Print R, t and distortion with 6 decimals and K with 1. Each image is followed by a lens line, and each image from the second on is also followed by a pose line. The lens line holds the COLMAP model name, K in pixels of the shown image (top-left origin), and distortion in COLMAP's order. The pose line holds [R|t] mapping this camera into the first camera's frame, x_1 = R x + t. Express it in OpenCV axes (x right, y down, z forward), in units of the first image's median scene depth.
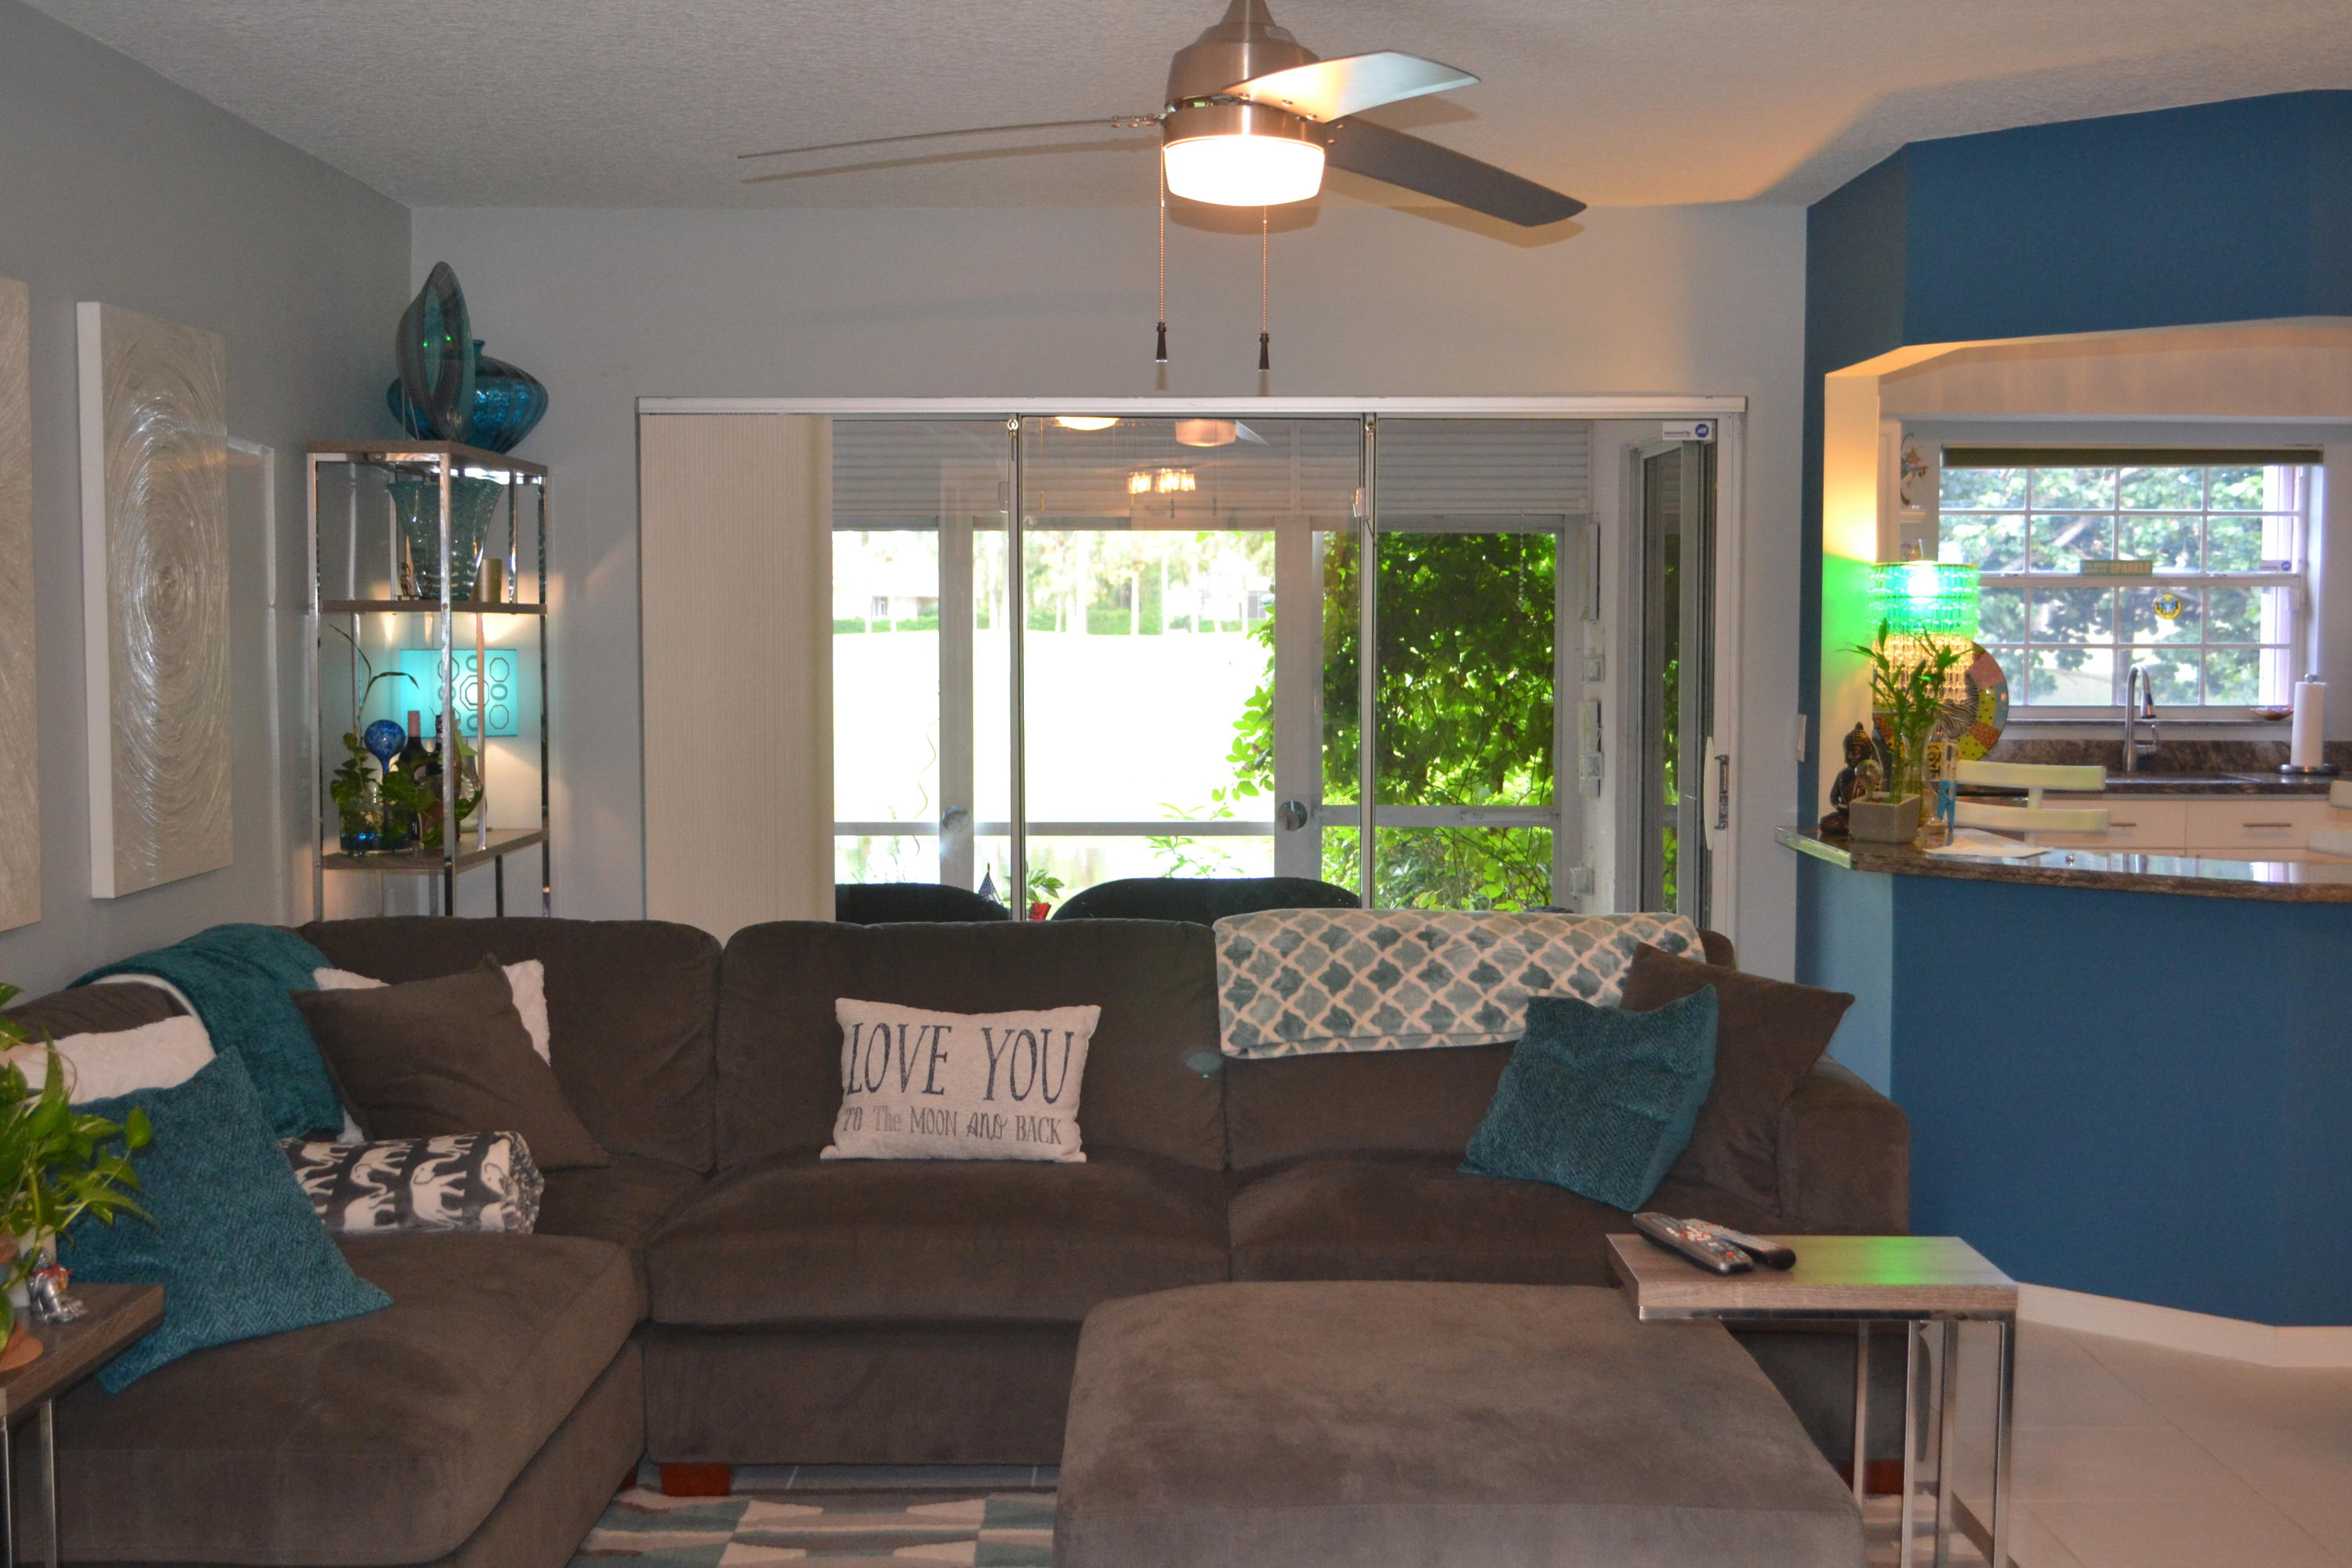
lens RADIAL K [[2653.7, 0, 1166.9], [0, 2653.7, 815.4], [0, 0, 1]] dist [-0.059986, 0.000000]
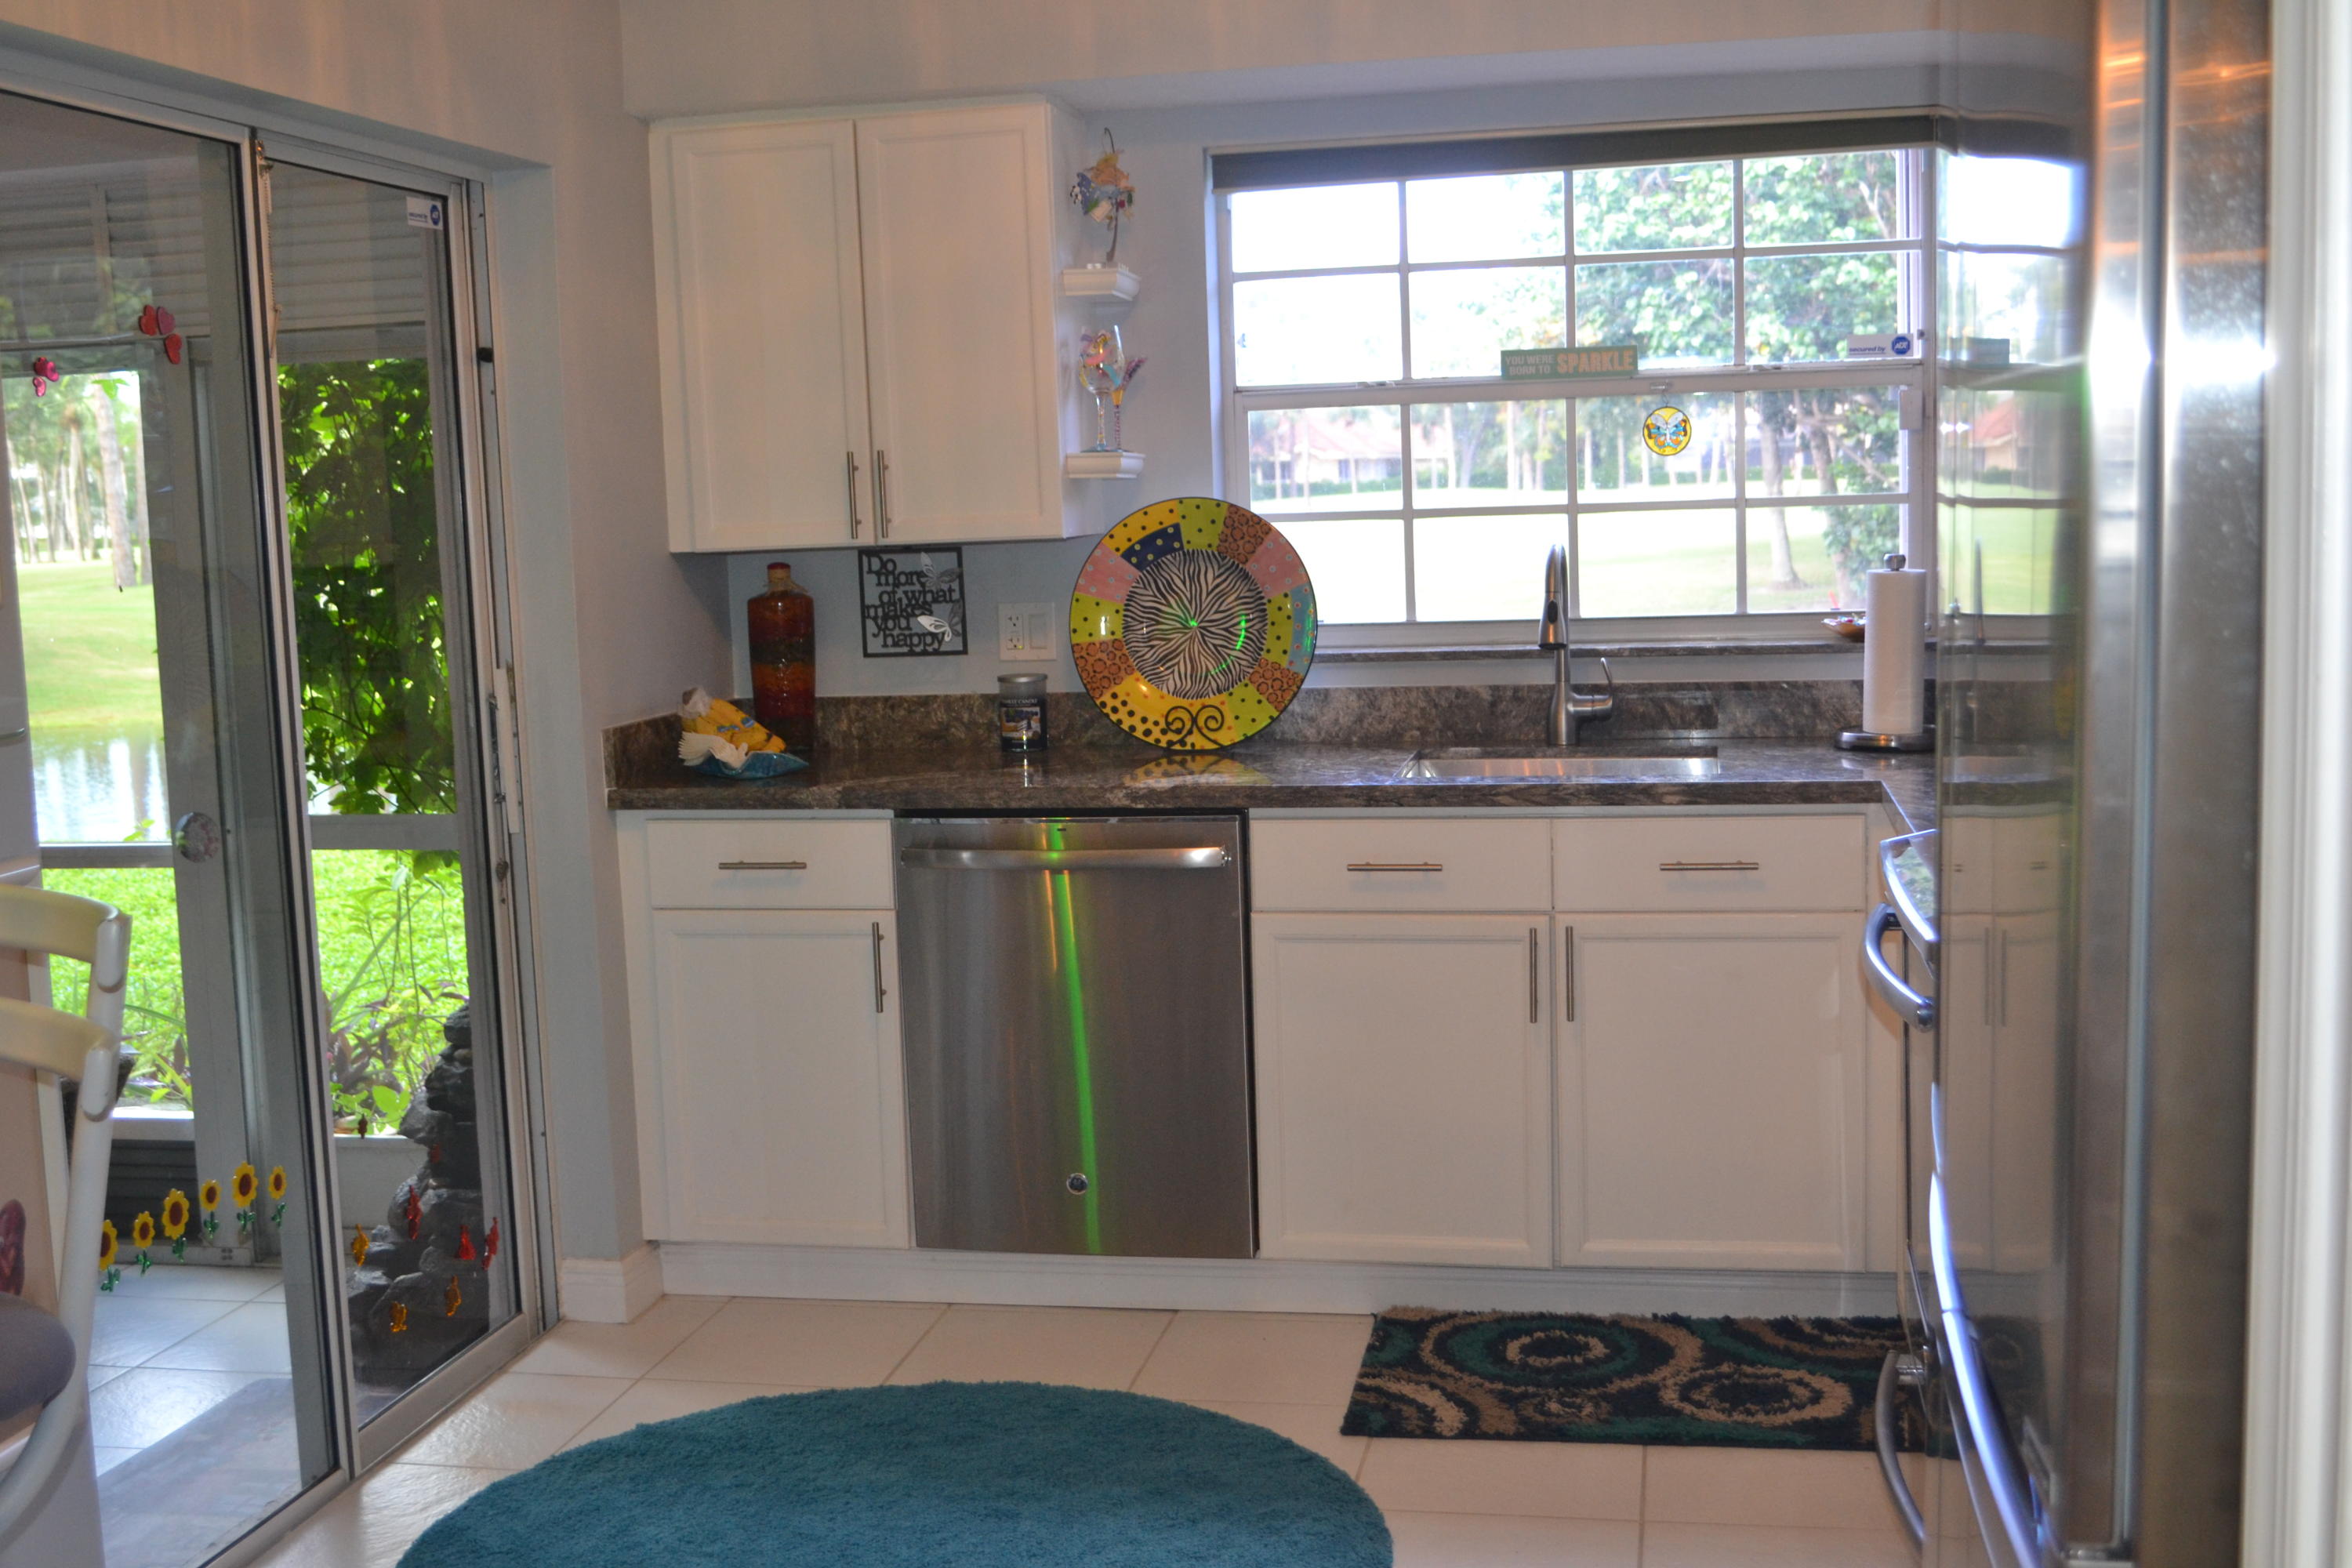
lens RADIAL K [[2653.7, 0, 1162.4], [0, 2653.7, 798.1], [0, 0, 1]] dist [-0.059986, 0.000000]
pose [[0.981567, -0.011961, -0.190742, 0.385825], [0.020638, 0.998837, 0.043569, -0.030789], [0.189999, -0.046702, 0.980673, 0.454397]]
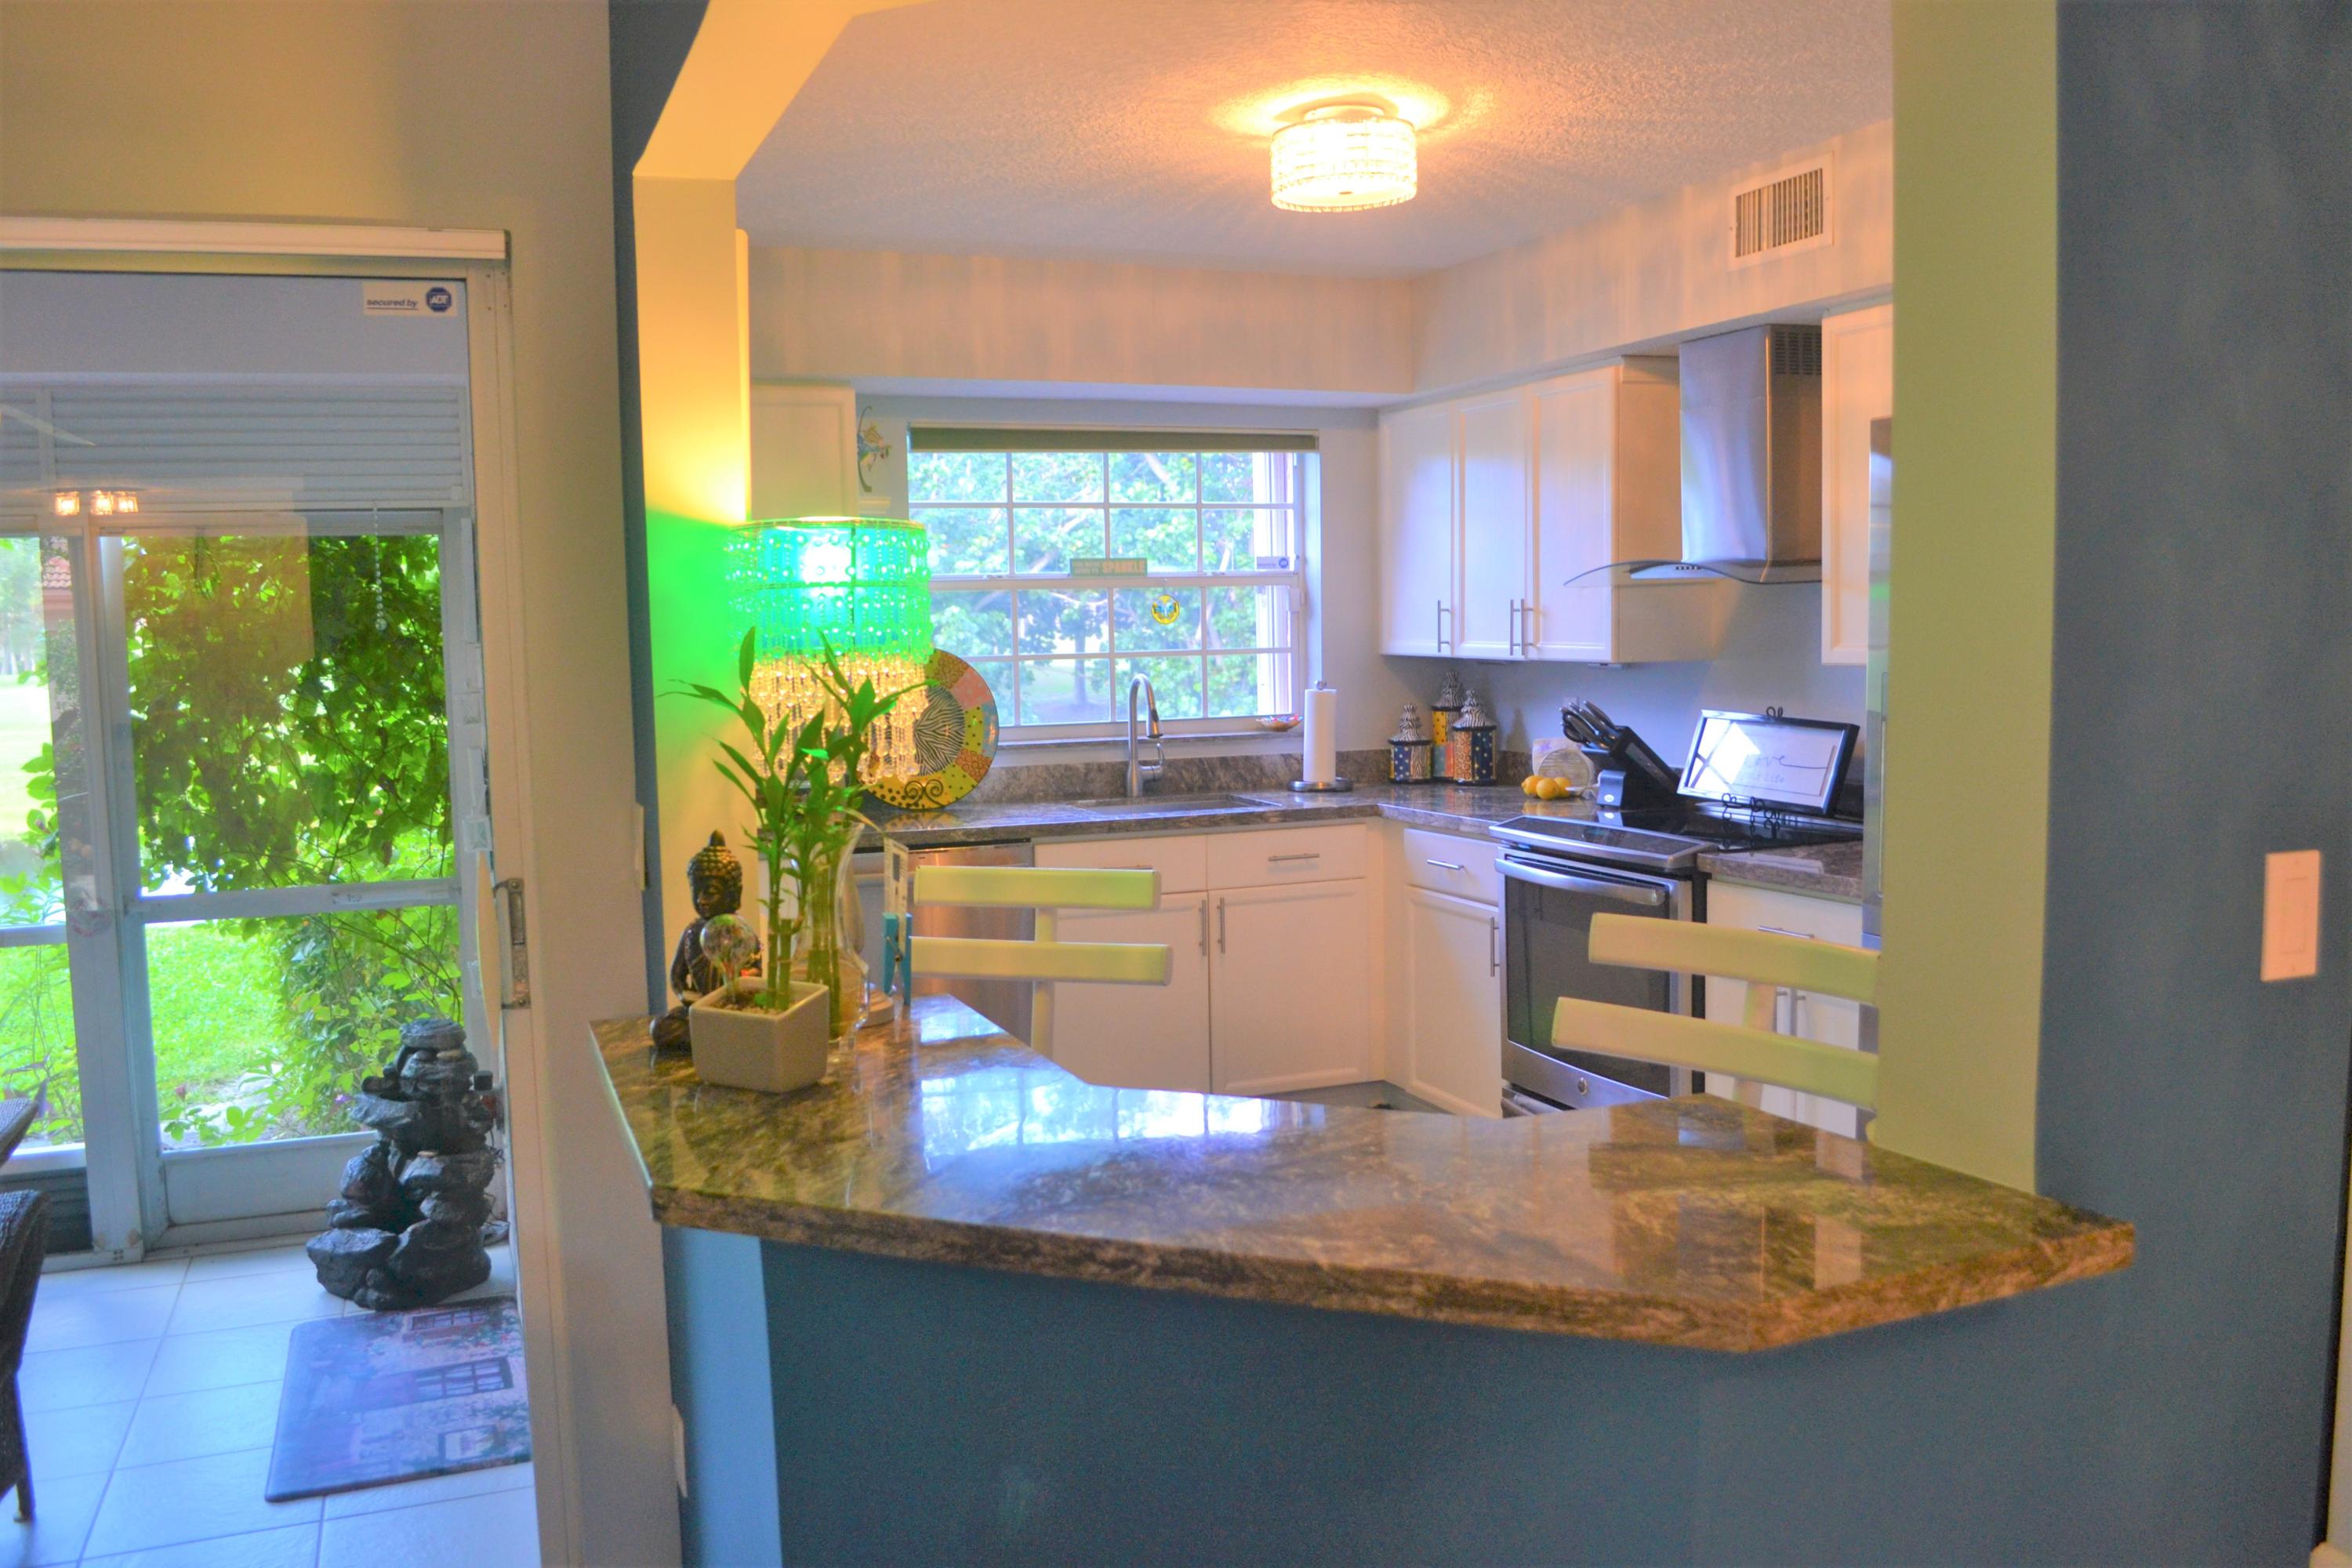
lens RADIAL K [[1894.9, 0, 1159.4], [0, 1894.9, 793.3], [0, 0, 1]] dist [-0.081966, 0.010117]
pose [[0.923683, -0.054287, 0.379292, 0.131552], [0.050953, 0.998523, 0.018833, -0.029294], [-0.379755, 0.001930, 0.925085, 0.406590]]
